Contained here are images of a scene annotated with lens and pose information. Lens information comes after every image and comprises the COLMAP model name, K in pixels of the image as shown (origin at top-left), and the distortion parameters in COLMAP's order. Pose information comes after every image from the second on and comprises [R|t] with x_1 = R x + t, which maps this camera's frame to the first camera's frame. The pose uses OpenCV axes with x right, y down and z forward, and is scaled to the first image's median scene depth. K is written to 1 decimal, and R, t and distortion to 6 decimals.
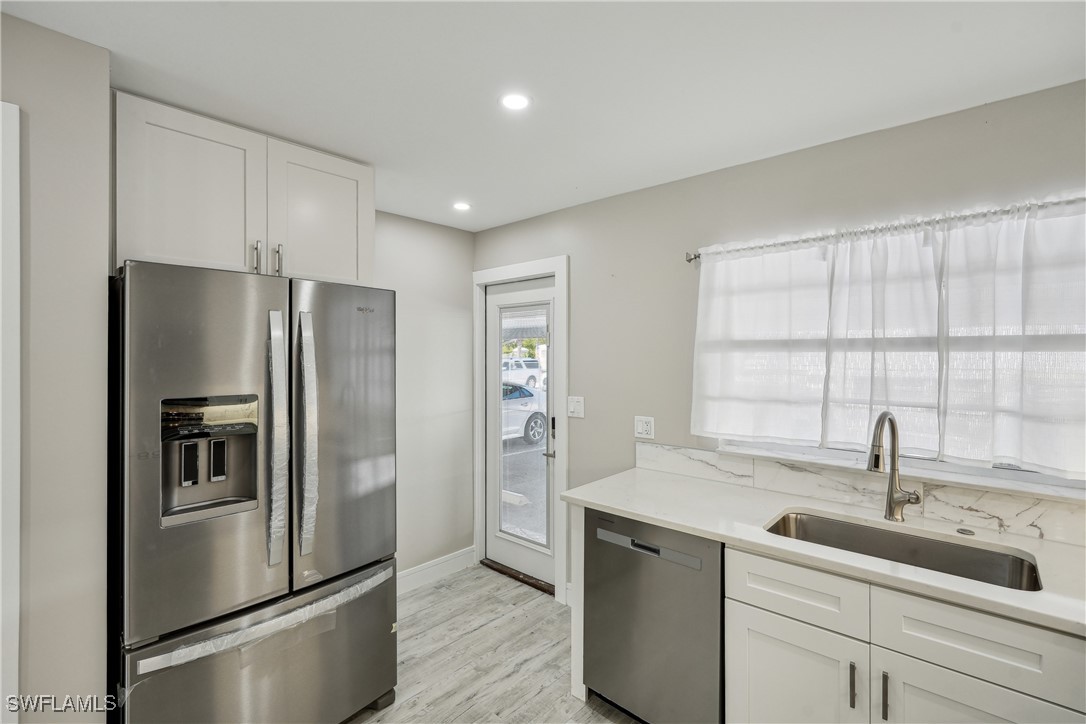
lens RADIAL K [[489.9, 0, 526.2], [0, 489.9, 353.9], [0, 0, 1]] dist [-0.033873, 0.009602]
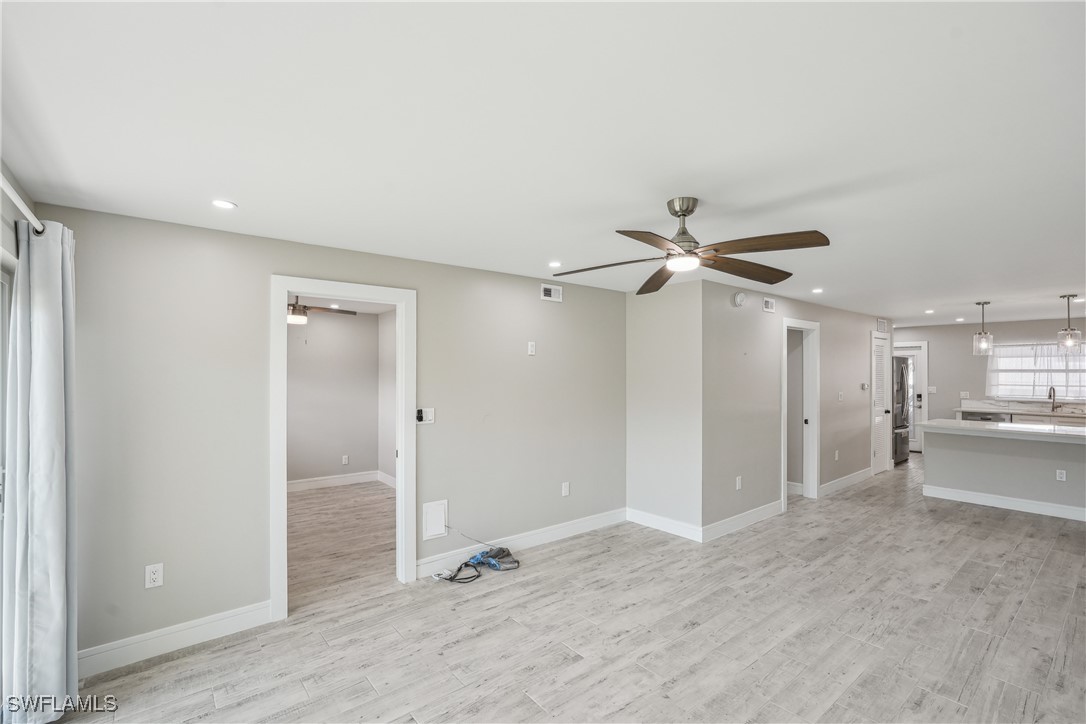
lens RADIAL K [[485.5, 0, 540.4], [0, 485.5, 369.1], [0, 0, 1]] dist [-0.013716, 0.008413]
pose [[0.989833, -0.001800, -0.142226, -2.761266], [0.001474, 0.999996, -0.002397, -0.030643], [0.142230, 0.002163, 0.989831, -3.427505]]
